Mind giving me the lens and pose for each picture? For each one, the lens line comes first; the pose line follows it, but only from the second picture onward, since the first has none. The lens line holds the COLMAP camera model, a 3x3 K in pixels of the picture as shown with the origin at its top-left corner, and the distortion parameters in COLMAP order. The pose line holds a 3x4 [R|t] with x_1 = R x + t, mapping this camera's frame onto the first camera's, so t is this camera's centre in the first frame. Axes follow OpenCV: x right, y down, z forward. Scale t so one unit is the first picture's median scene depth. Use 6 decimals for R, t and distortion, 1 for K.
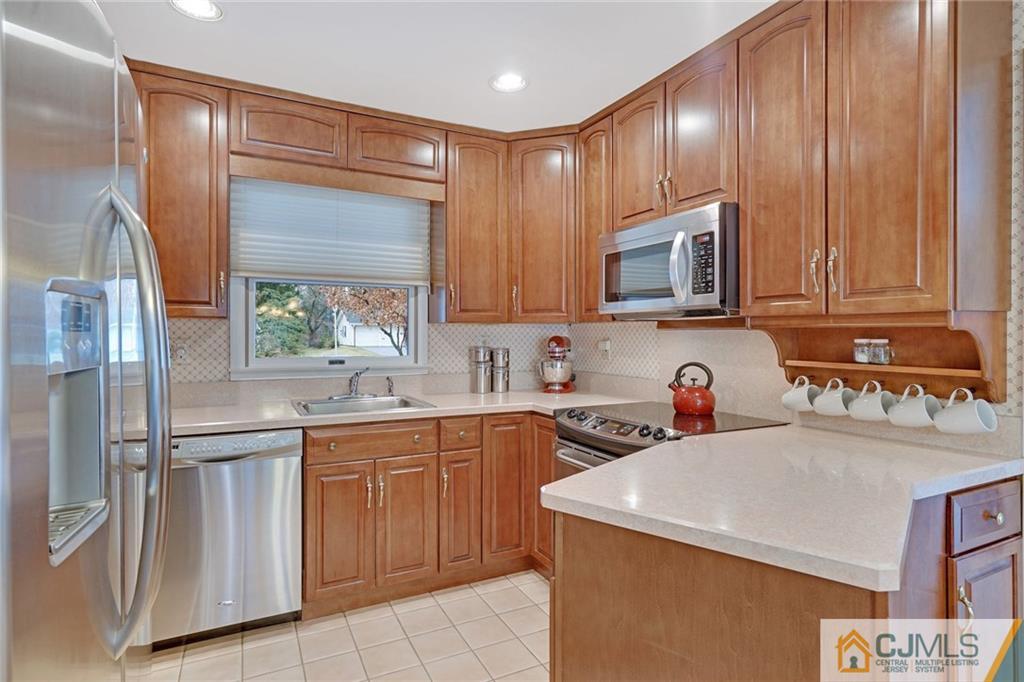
lens RADIAL K [[536.3, 0, 512.0], [0, 536.3, 341.0], [0, 0, 1]] dist [-0.001924, -0.000085]
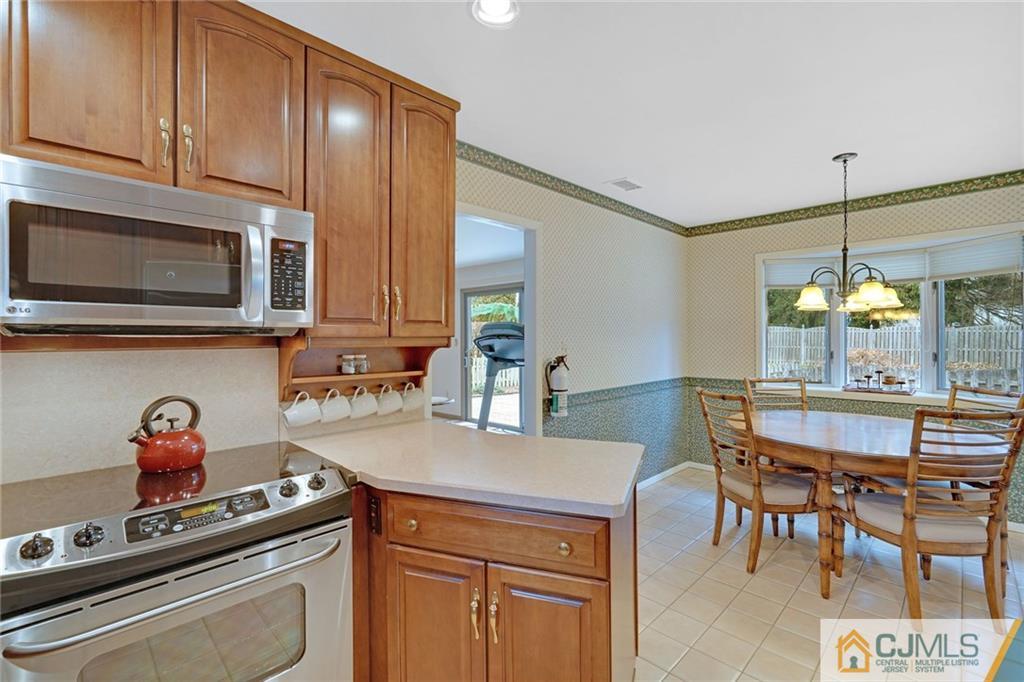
lens RADIAL K [[457.1, 0, 511.5], [0, 457.1, 337.7], [0, 0, 1]] dist [-0.000646, -0.000165]
pose [[-0.314523, -0.002969, 0.949245, -0.479718], [0.014258, 0.999868, 0.007852, -0.046810], [-0.949143, 0.016003, -0.314439, 0.949423]]
